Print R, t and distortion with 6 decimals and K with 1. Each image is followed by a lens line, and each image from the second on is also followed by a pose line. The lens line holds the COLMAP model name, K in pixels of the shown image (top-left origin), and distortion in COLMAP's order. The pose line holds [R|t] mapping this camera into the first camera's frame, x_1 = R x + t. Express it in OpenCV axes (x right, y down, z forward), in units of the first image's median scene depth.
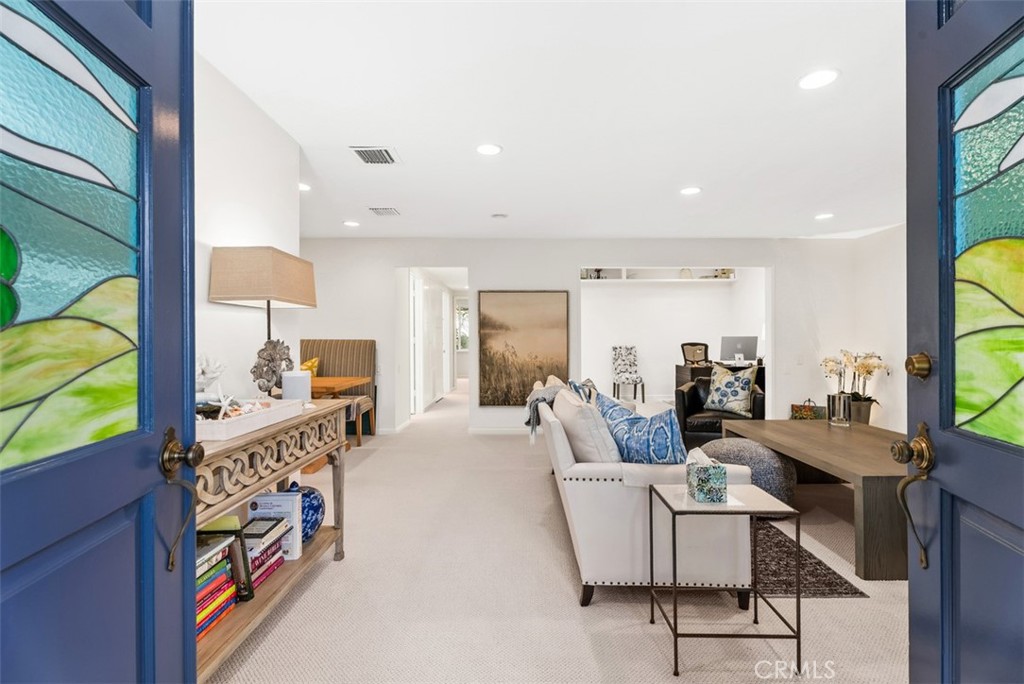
lens RADIAL K [[453.6, 0, 511.5], [0, 453.6, 338.7], [0, 0, 1]] dist [0.018027, 0.000233]
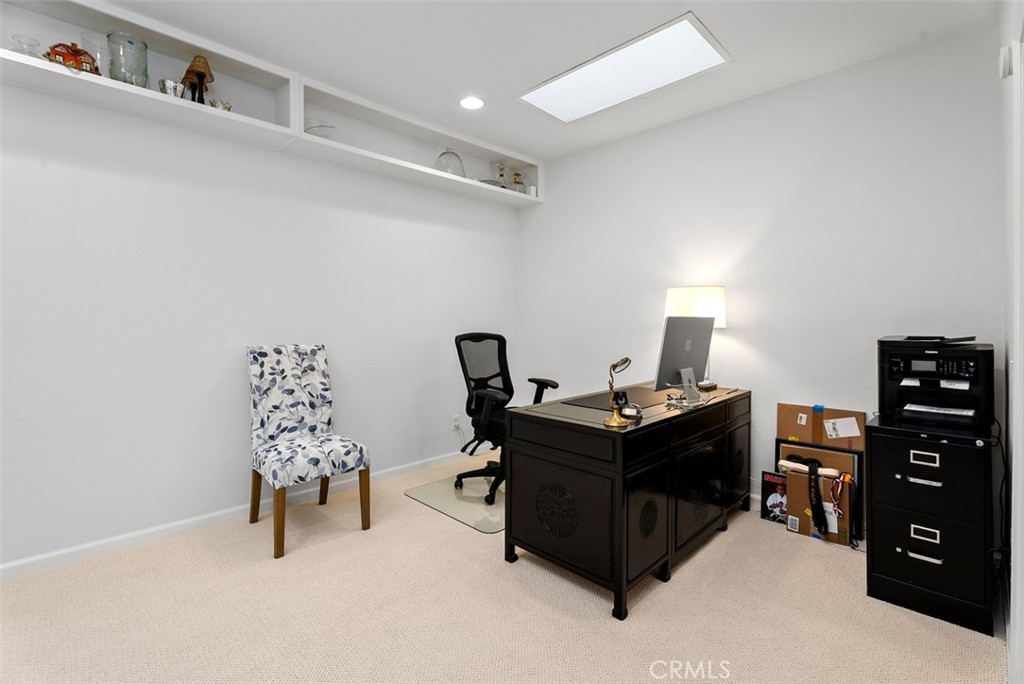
lens RADIAL K [[453.6, 0, 503.5], [0, 453.6, 324.3], [0, 0, 1]] dist [0.018027, 0.000233]
pose [[0.709246, 0.002672, 0.704956, 0.132045], [0.002896, 0.999973, -0.006704, 0.003872], [-0.704955, 0.006797, 0.709219, 0.684282]]
